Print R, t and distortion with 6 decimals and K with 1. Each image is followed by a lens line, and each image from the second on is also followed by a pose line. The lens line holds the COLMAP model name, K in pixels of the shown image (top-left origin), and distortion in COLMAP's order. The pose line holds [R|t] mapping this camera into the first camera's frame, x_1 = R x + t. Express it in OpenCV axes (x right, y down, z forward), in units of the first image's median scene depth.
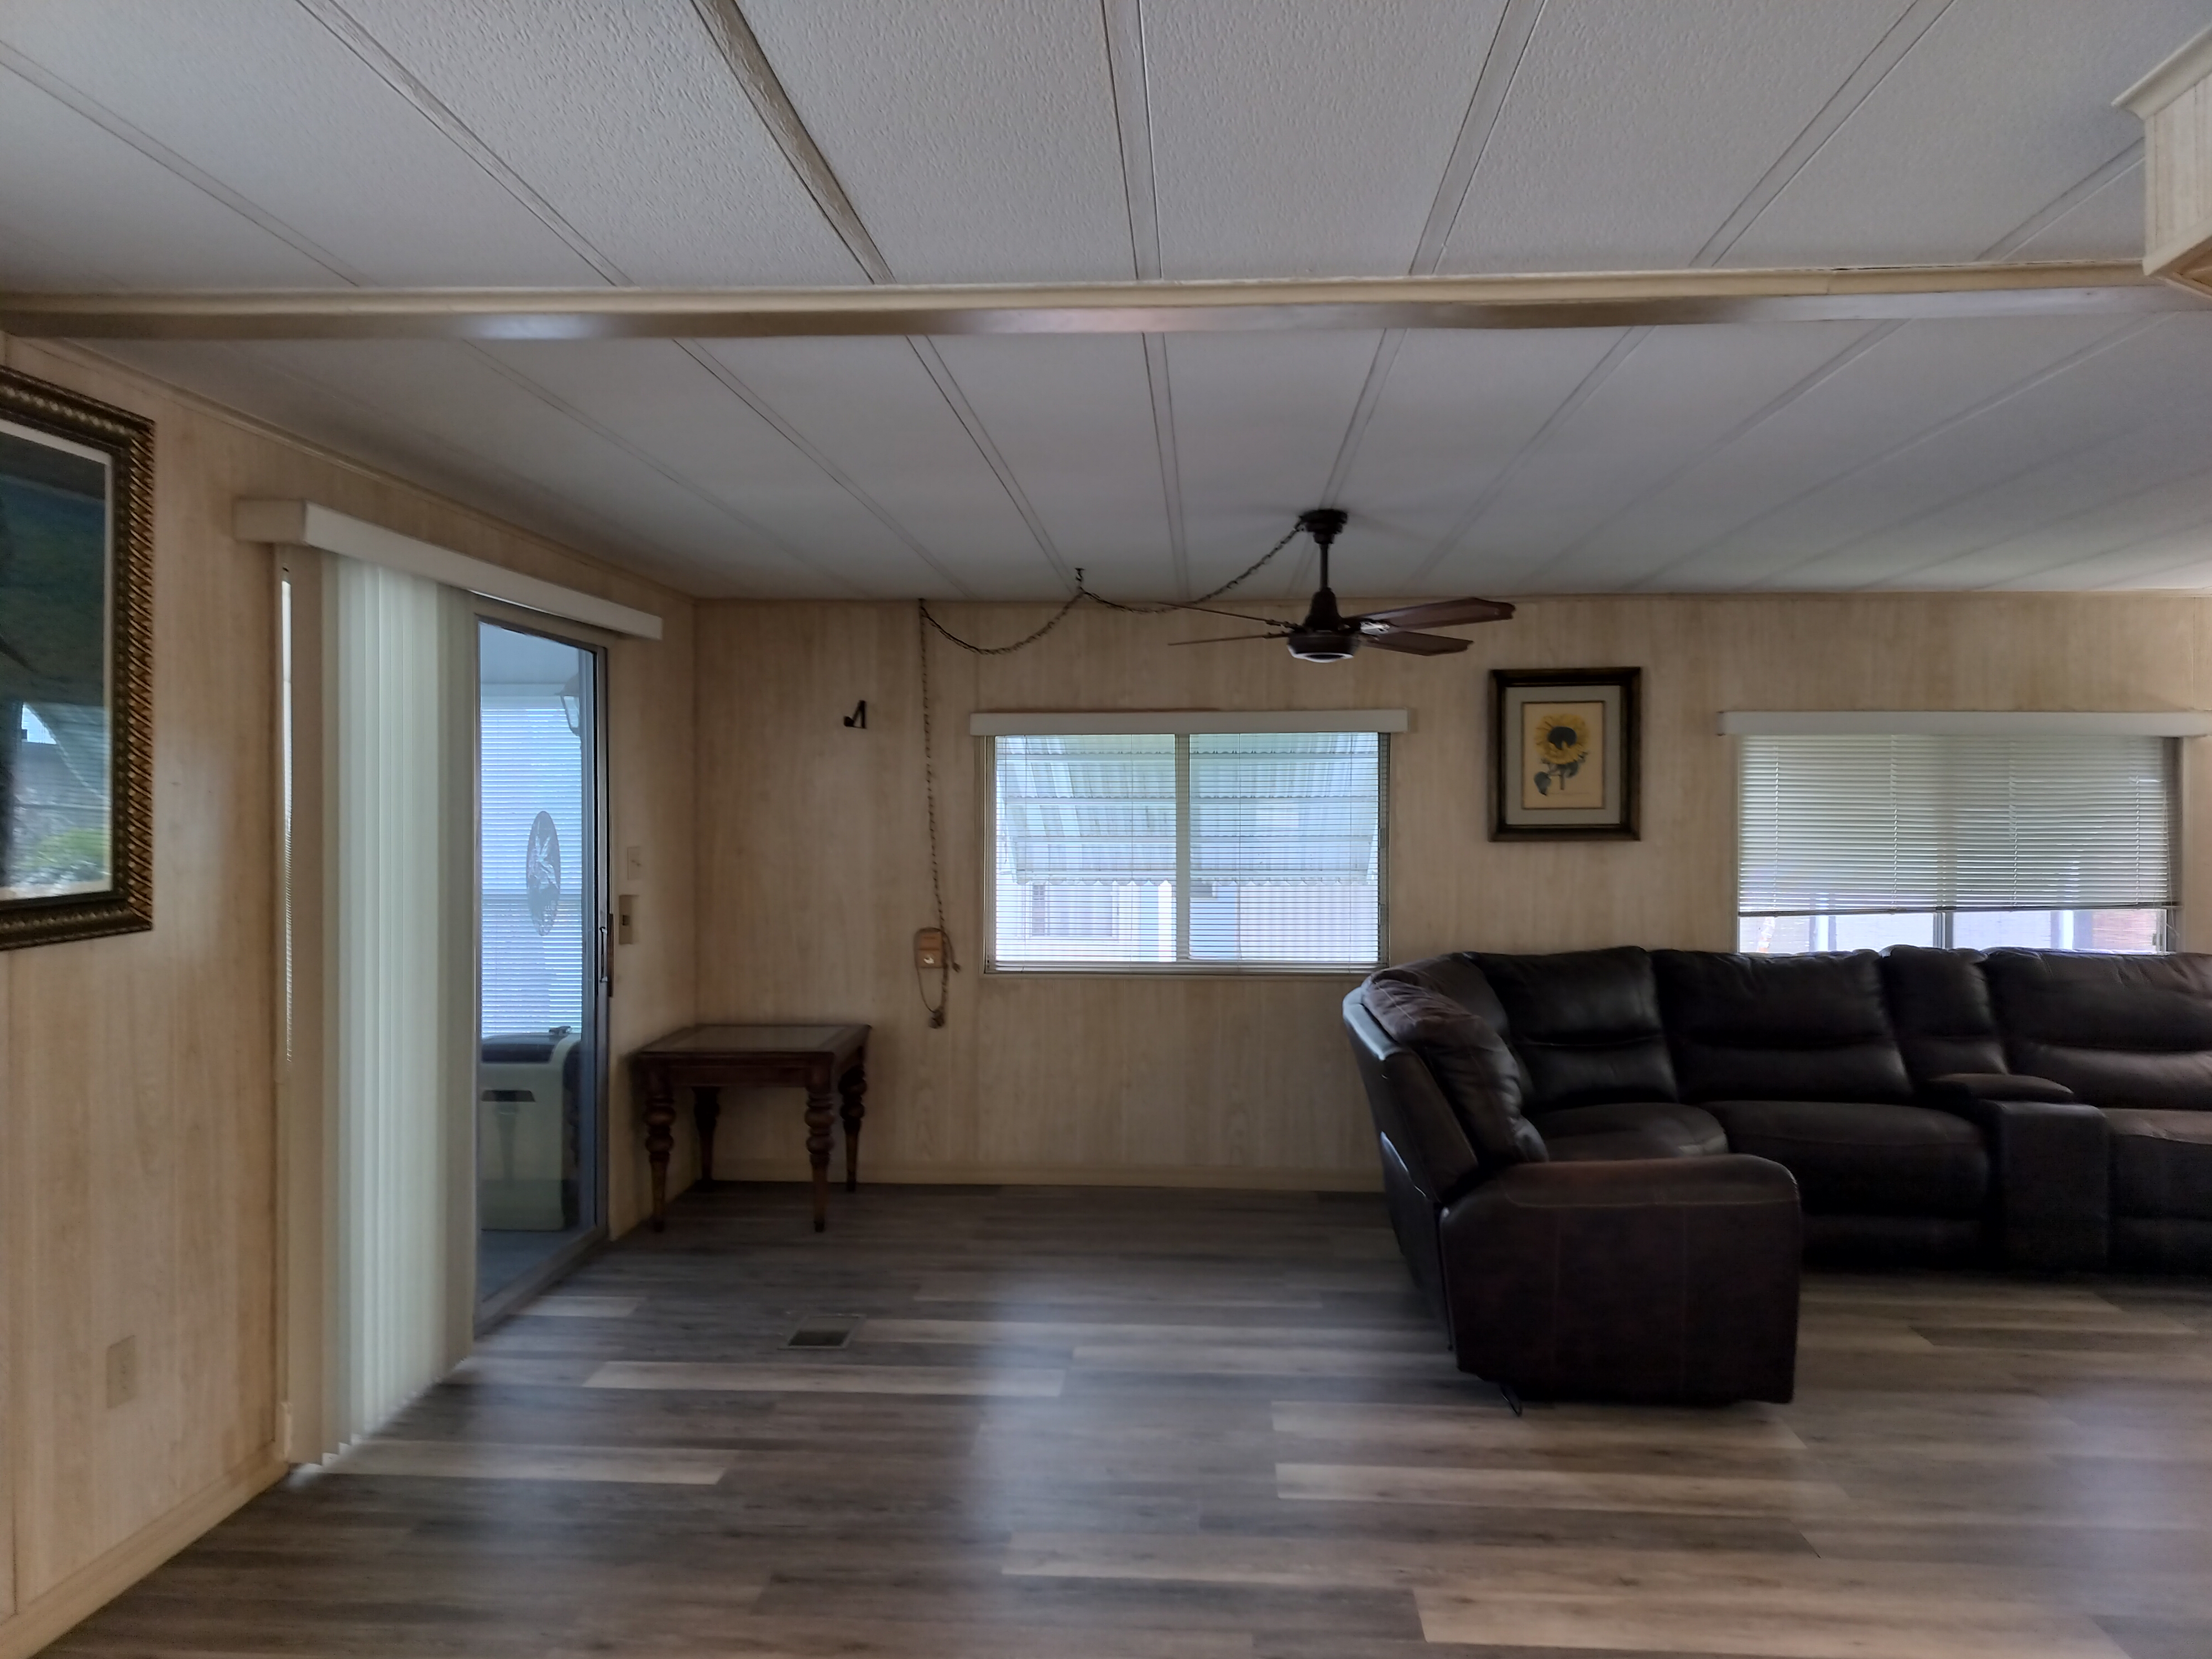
lens RADIAL K [[1532.3, 0, 1121.2], [0, 1532.3, 829.8], [0, 0, 1]] dist [0.131633, -0.199684]
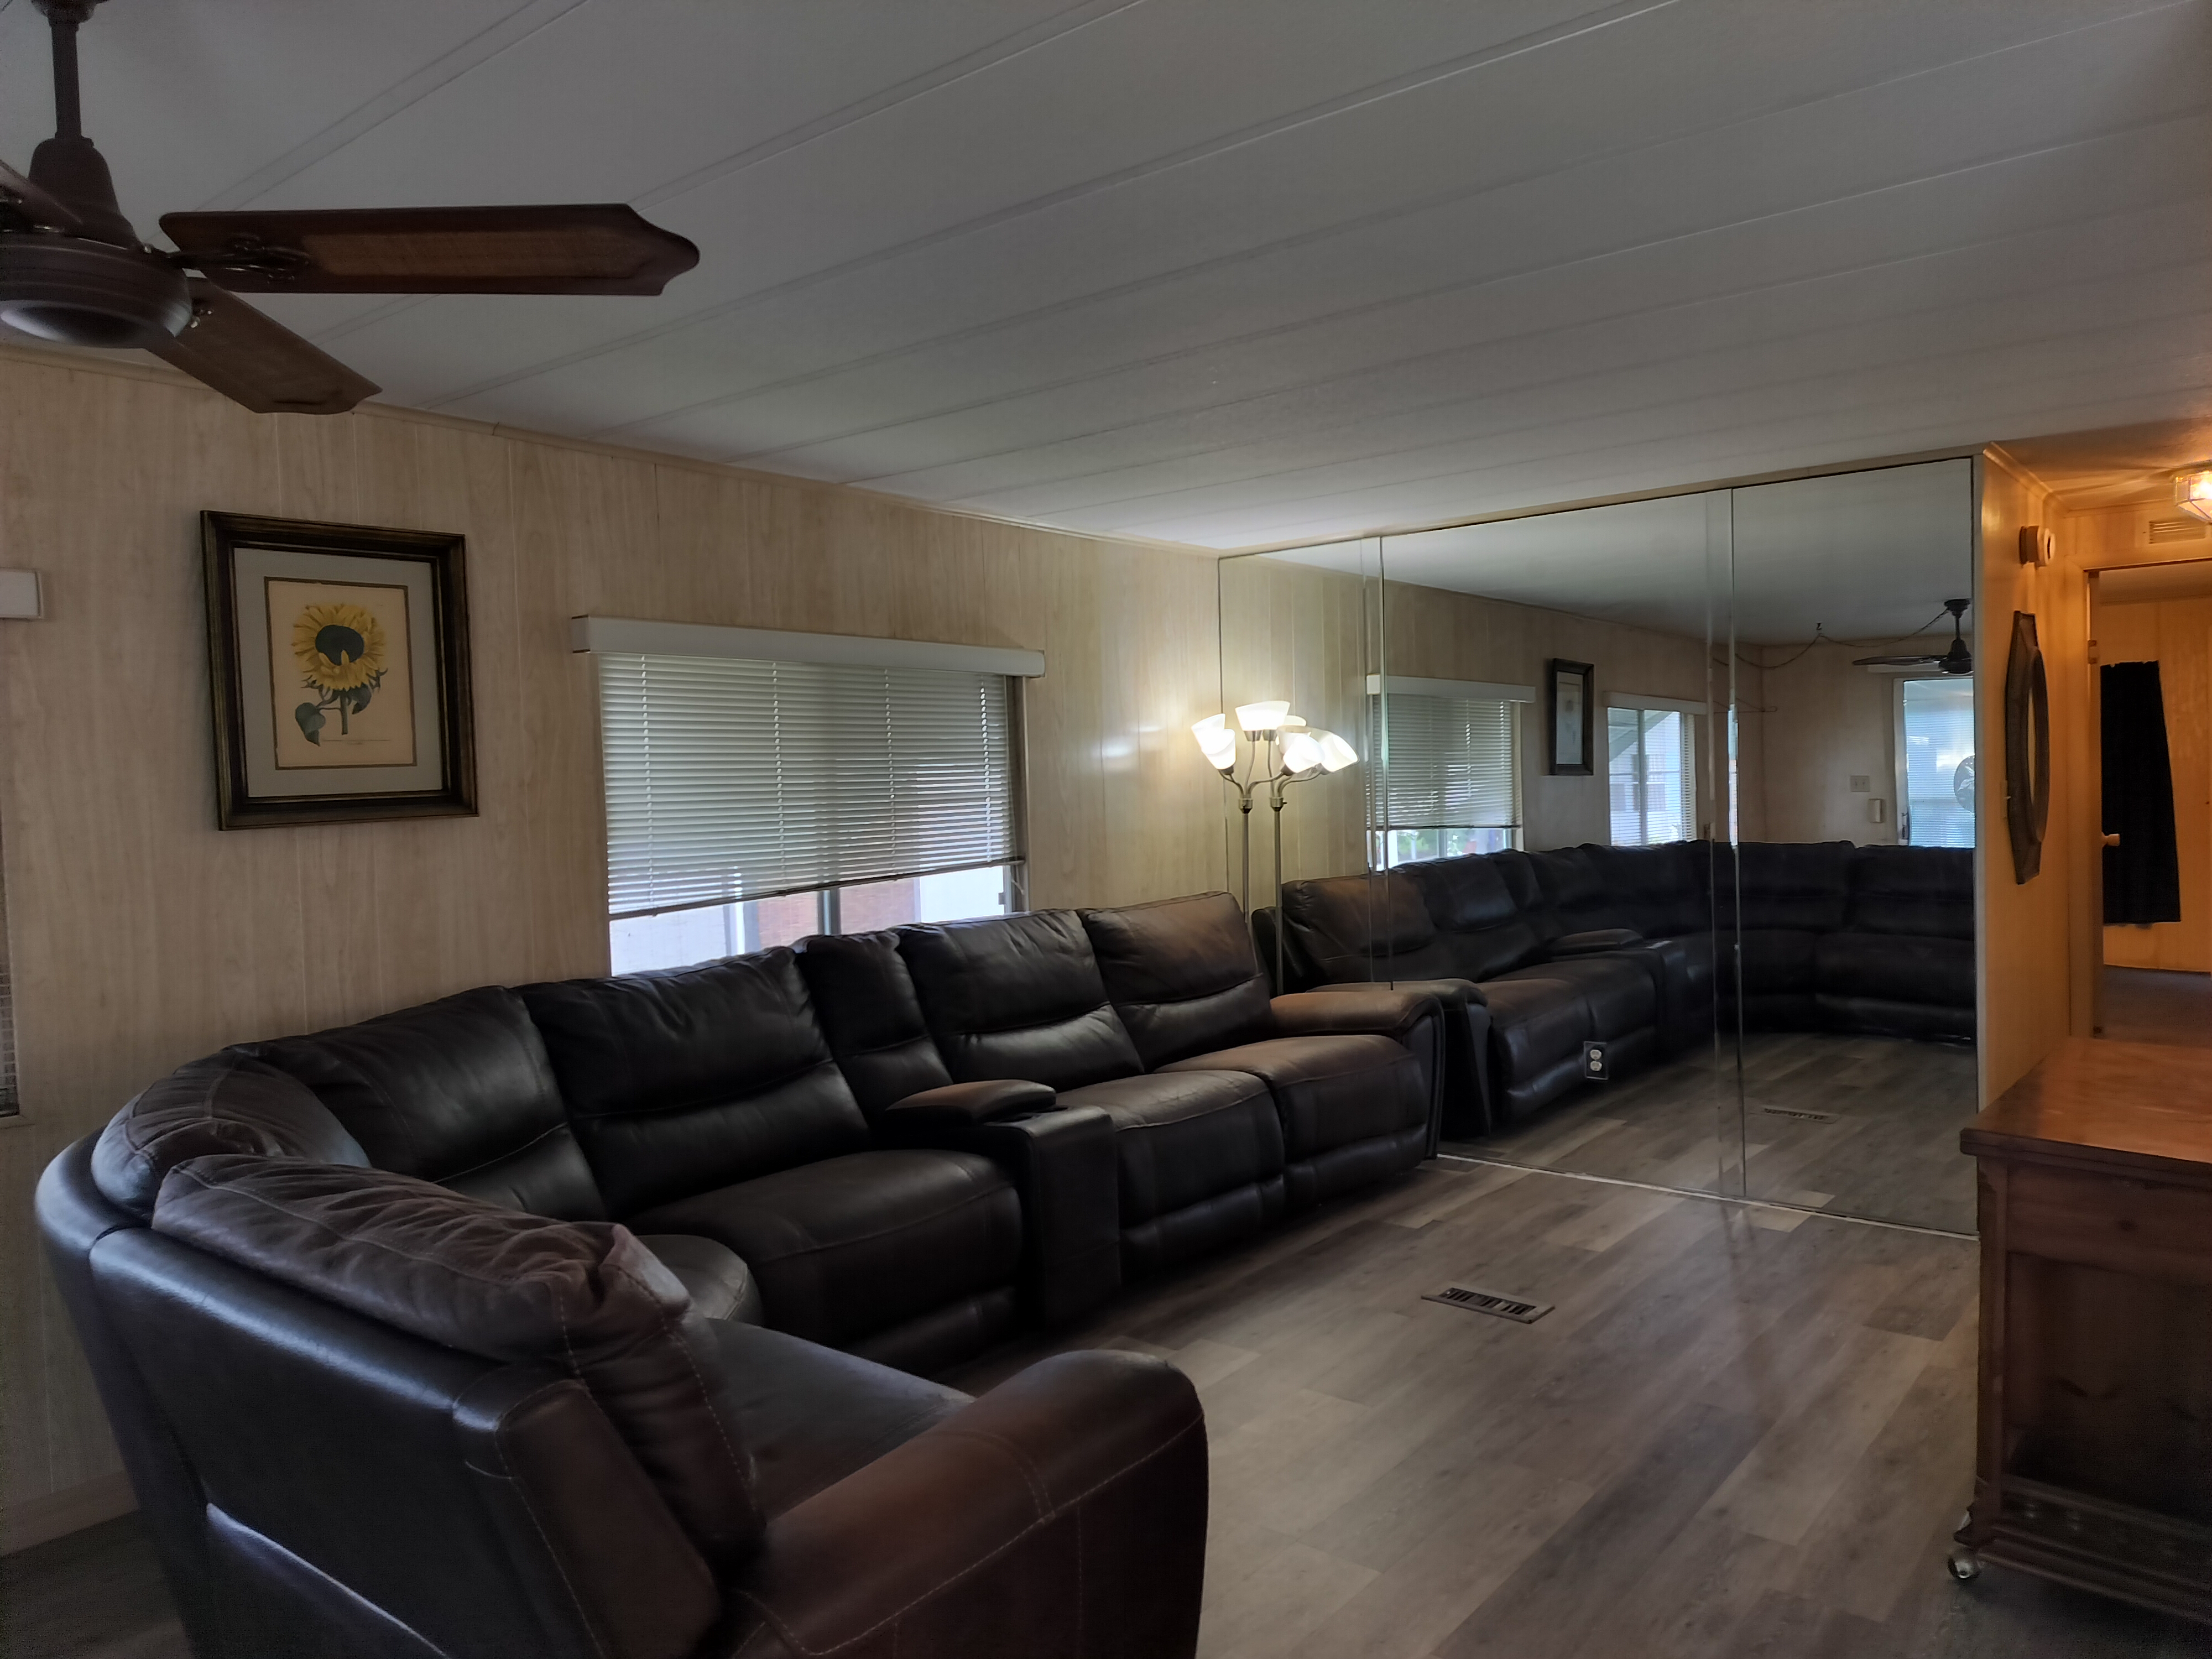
lens RADIAL K [[1532.3, 0, 1121.2], [0, 1532.3, 829.8], [0, 0, 1]] dist [0.131633, -0.199684]
pose [[0.582507, -0.052675, 0.811117, -0.023085], [0.043788, 0.998482, 0.033397, 0.003031], [-0.811645, 0.016063, 0.583930, 0.433302]]
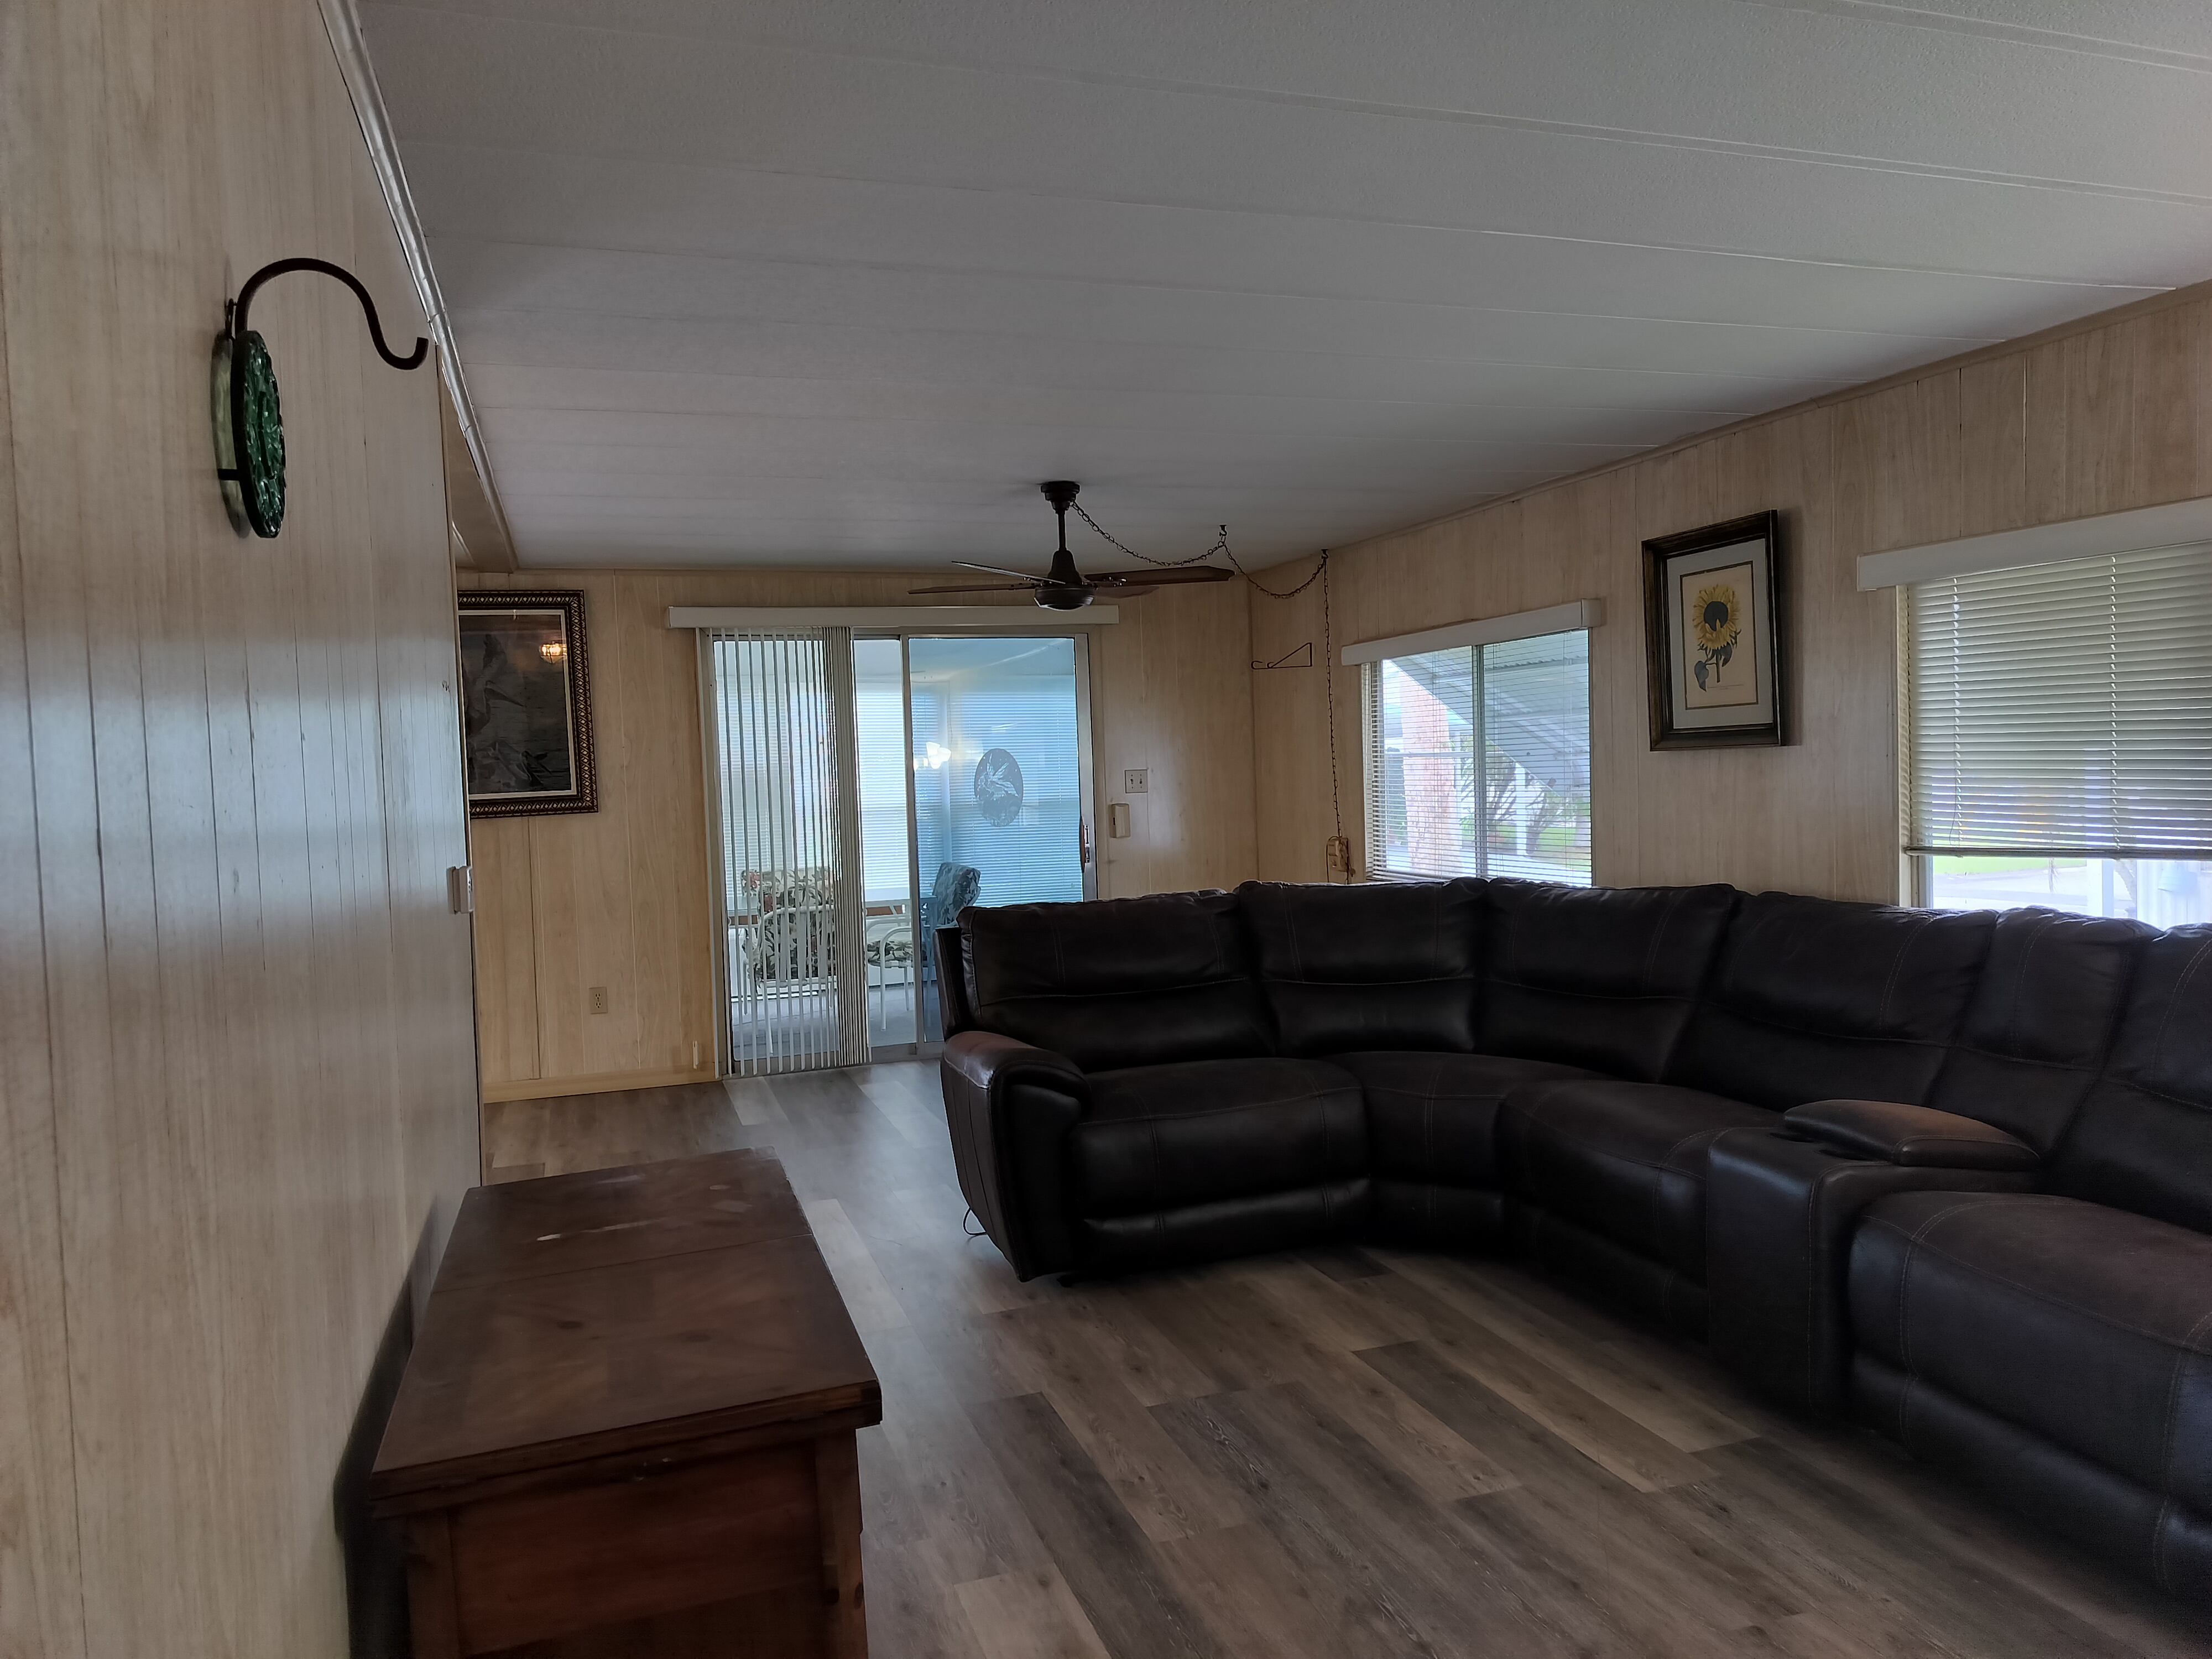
lens RADIAL K [[1563.9, 0, 1118.9], [0, 1563.9, 832.7], [0, 0, 1]] dist [0.066999, -0.082887]
pose [[0.376507, 0.028504, -0.925975, 0.932807], [0.025735, 0.998819, 0.041210, 0.009580], [0.926056, -0.039346, 0.375329, 0.429854]]
